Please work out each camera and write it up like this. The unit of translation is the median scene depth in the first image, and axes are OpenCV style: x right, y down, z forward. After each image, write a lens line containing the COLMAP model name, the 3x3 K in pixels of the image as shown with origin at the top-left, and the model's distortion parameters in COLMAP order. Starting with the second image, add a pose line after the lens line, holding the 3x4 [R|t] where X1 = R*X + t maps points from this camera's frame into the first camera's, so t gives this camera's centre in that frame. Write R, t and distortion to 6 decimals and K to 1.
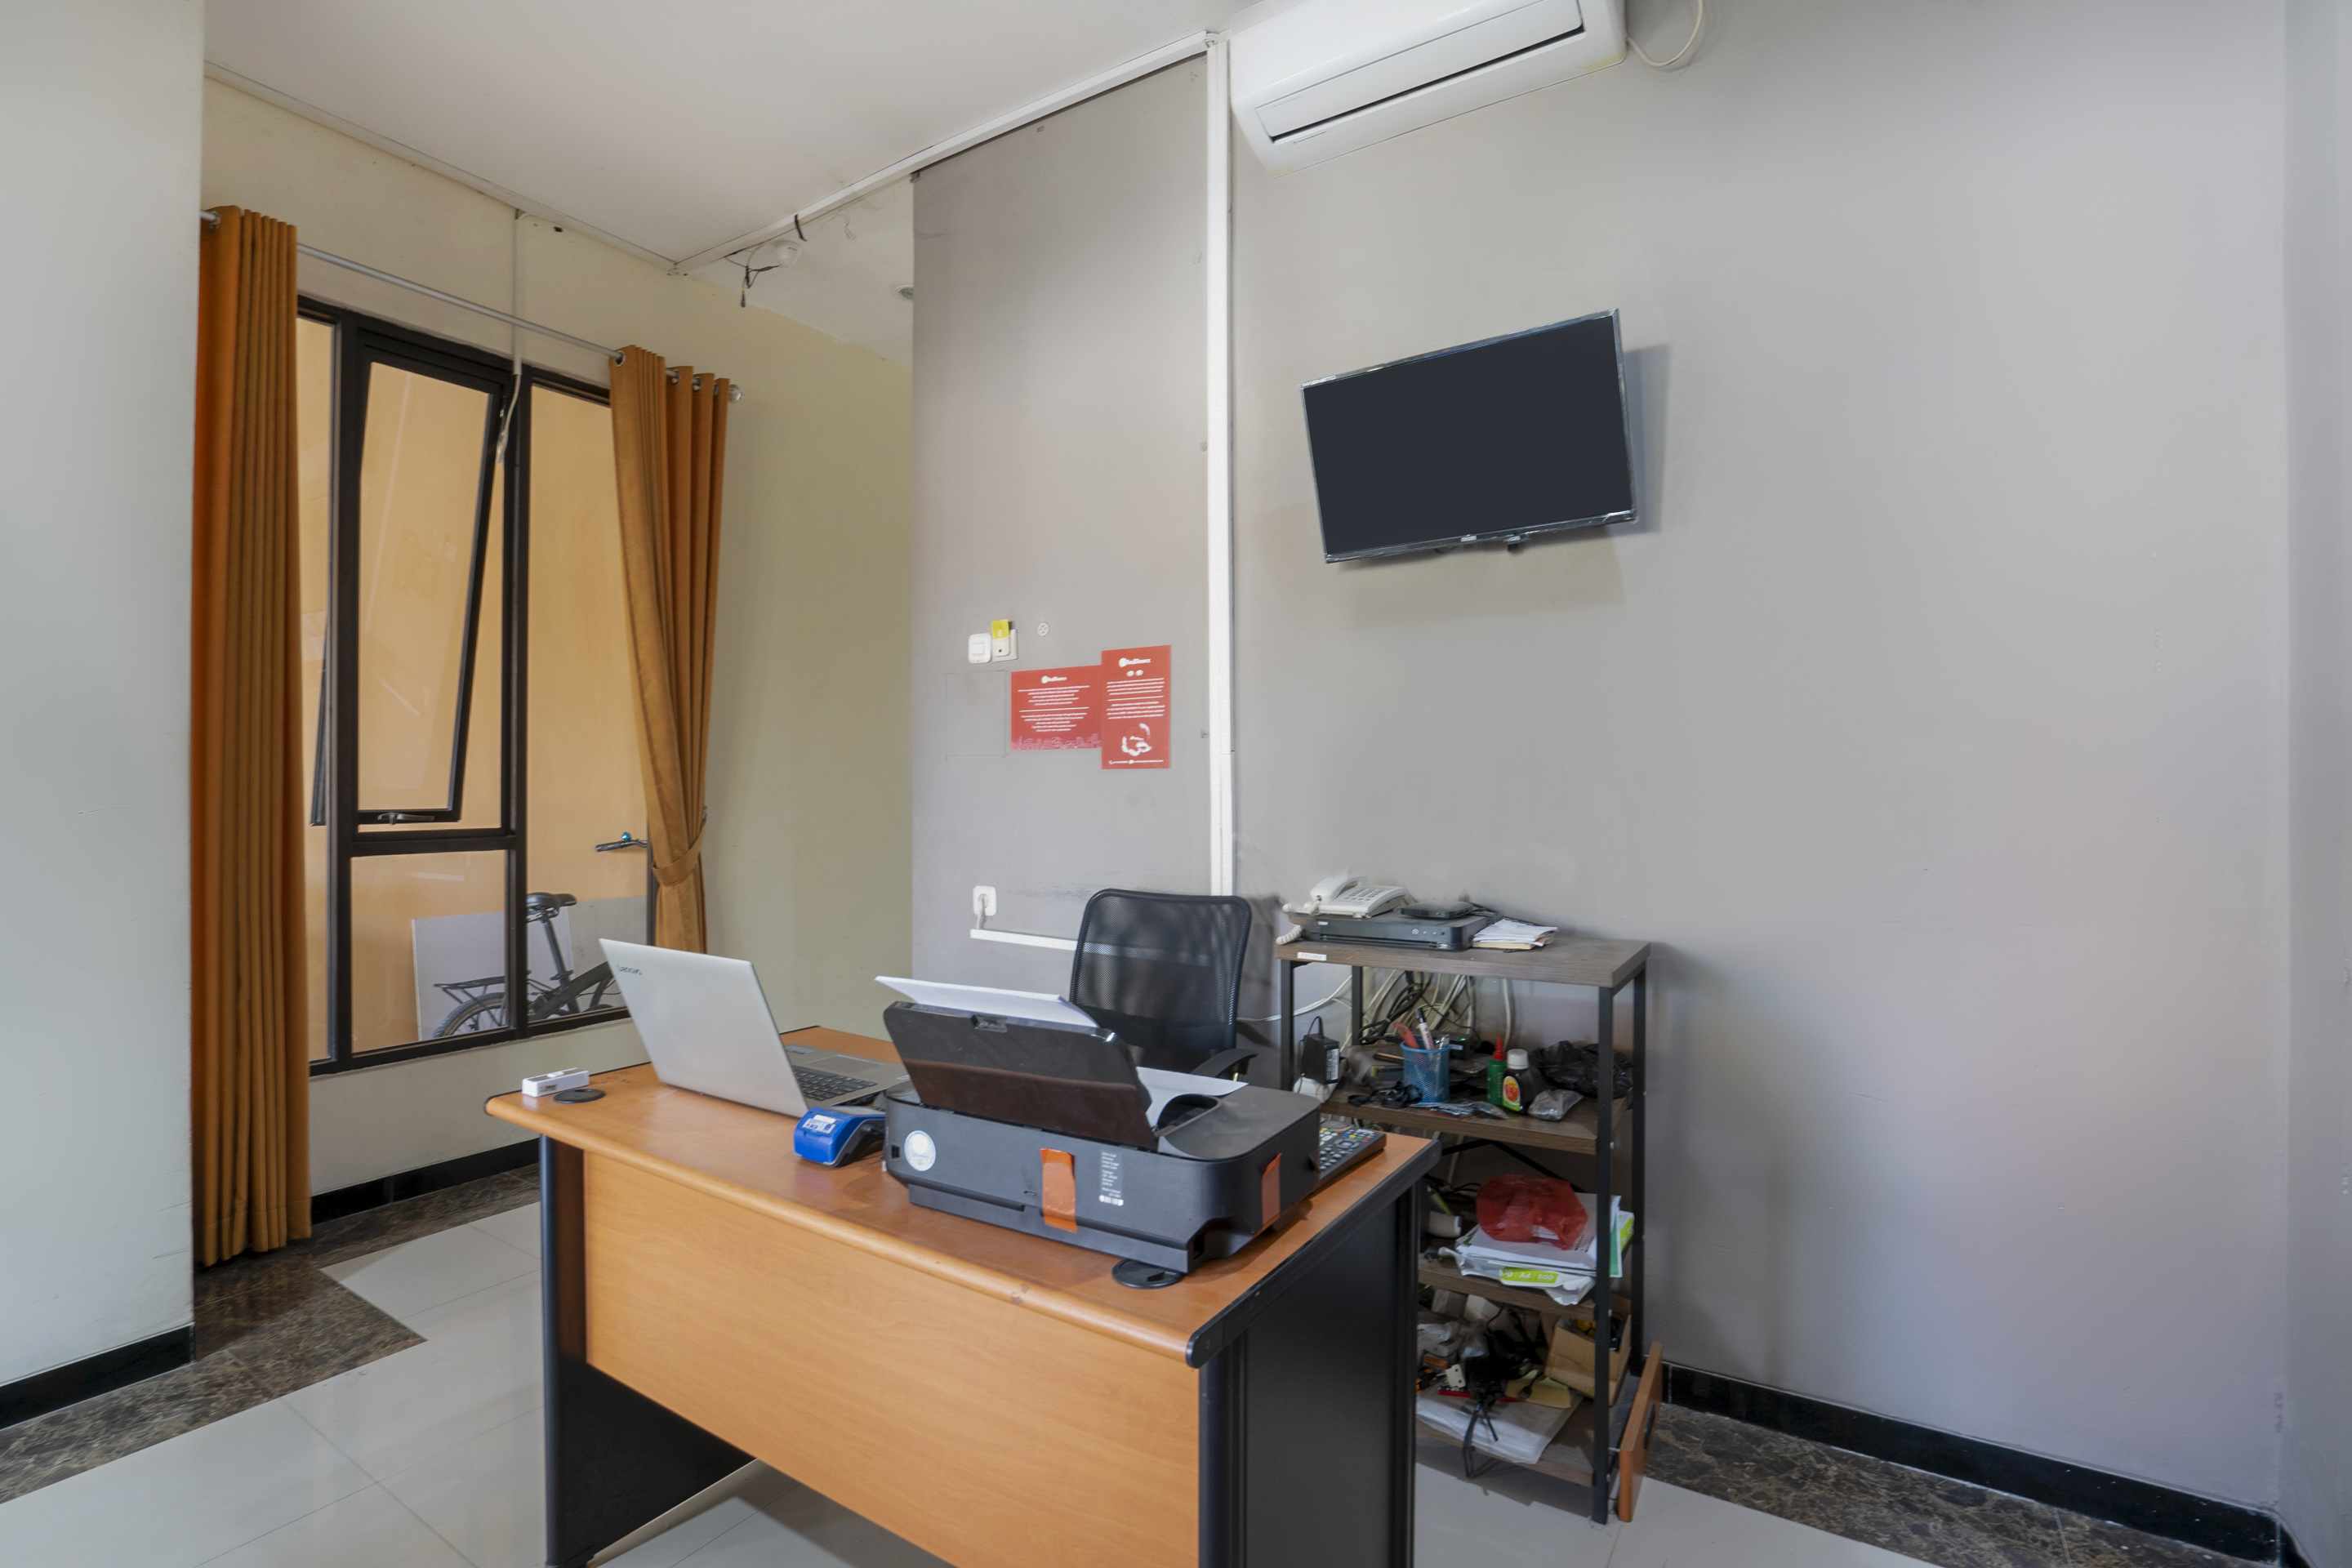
lens RADIAL K [[1065.5, 0, 1165.5], [0, 1065.5, 778.2], [0, 0, 1]] dist [-0.041071, 0.005205]
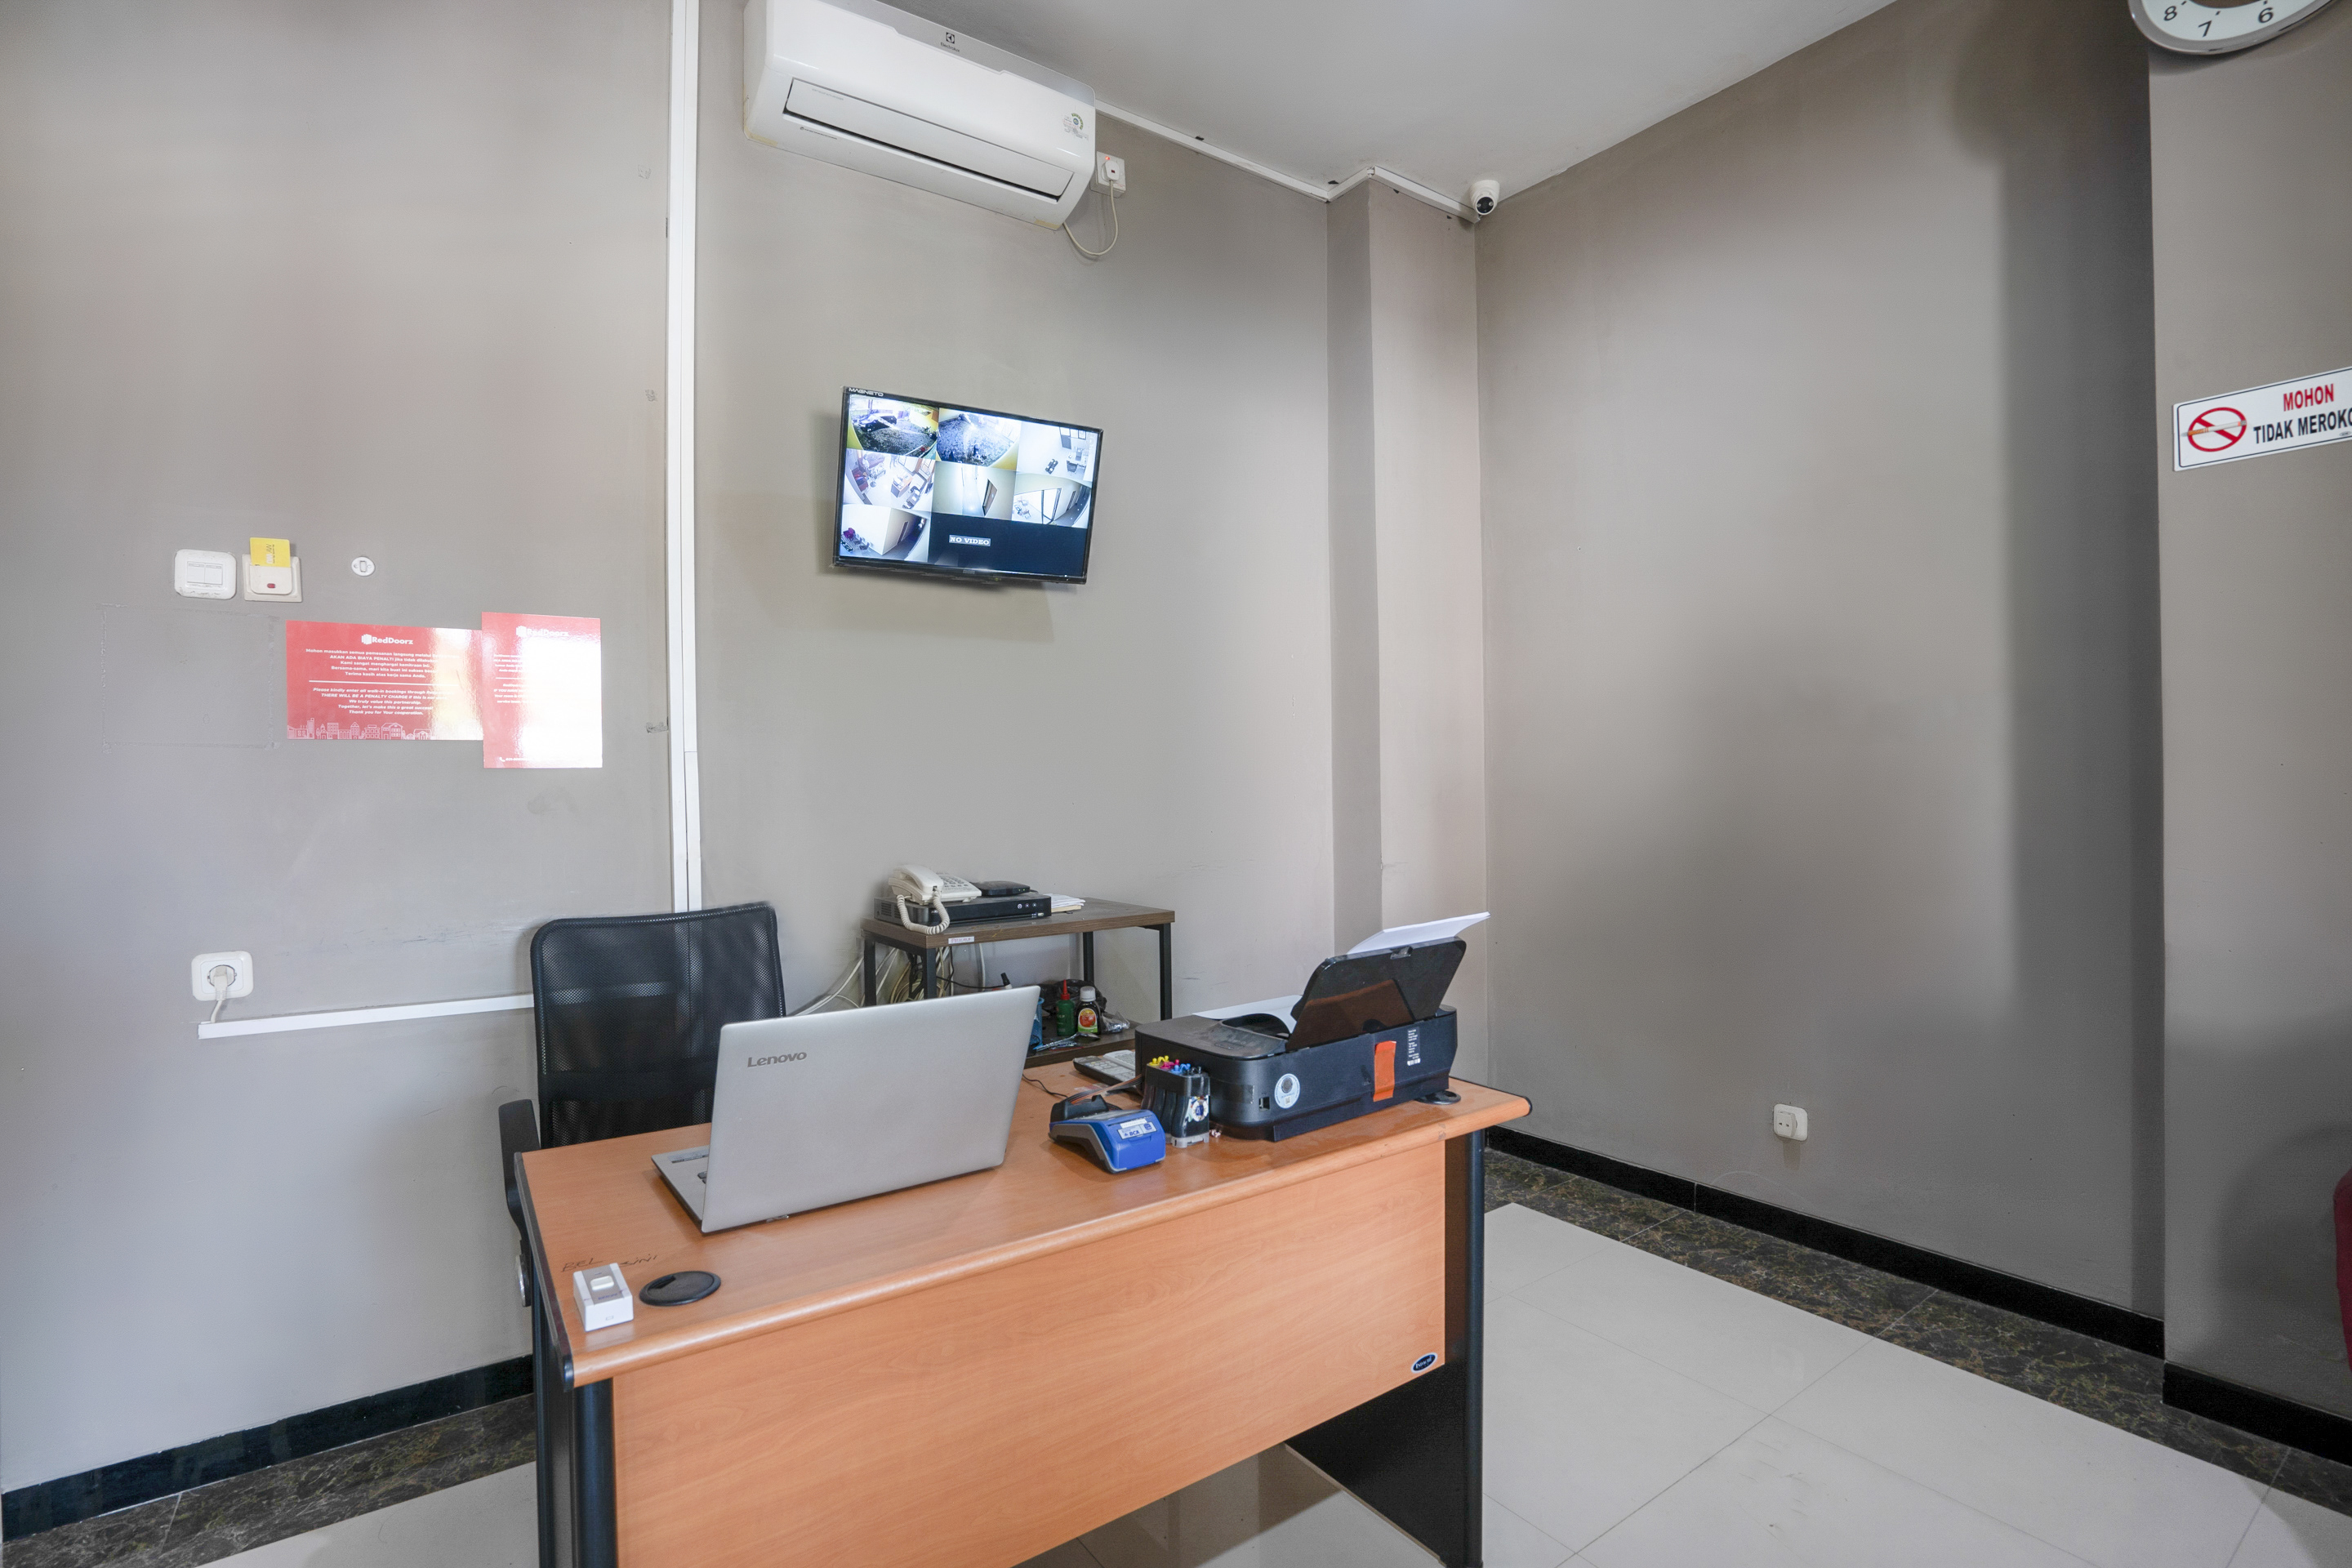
lens RADIAL K [[1065.5, 0, 1161.0], [0, 1065.5, 784.4], [0, 0, 1]] dist [-0.041071, 0.005205]
pose [[0.395663, -0.009498, 0.918347, -0.562776], [0.006478, 0.999951, 0.007551, 0.000366], [-0.918373, 0.002962, 0.395705, 0.271268]]
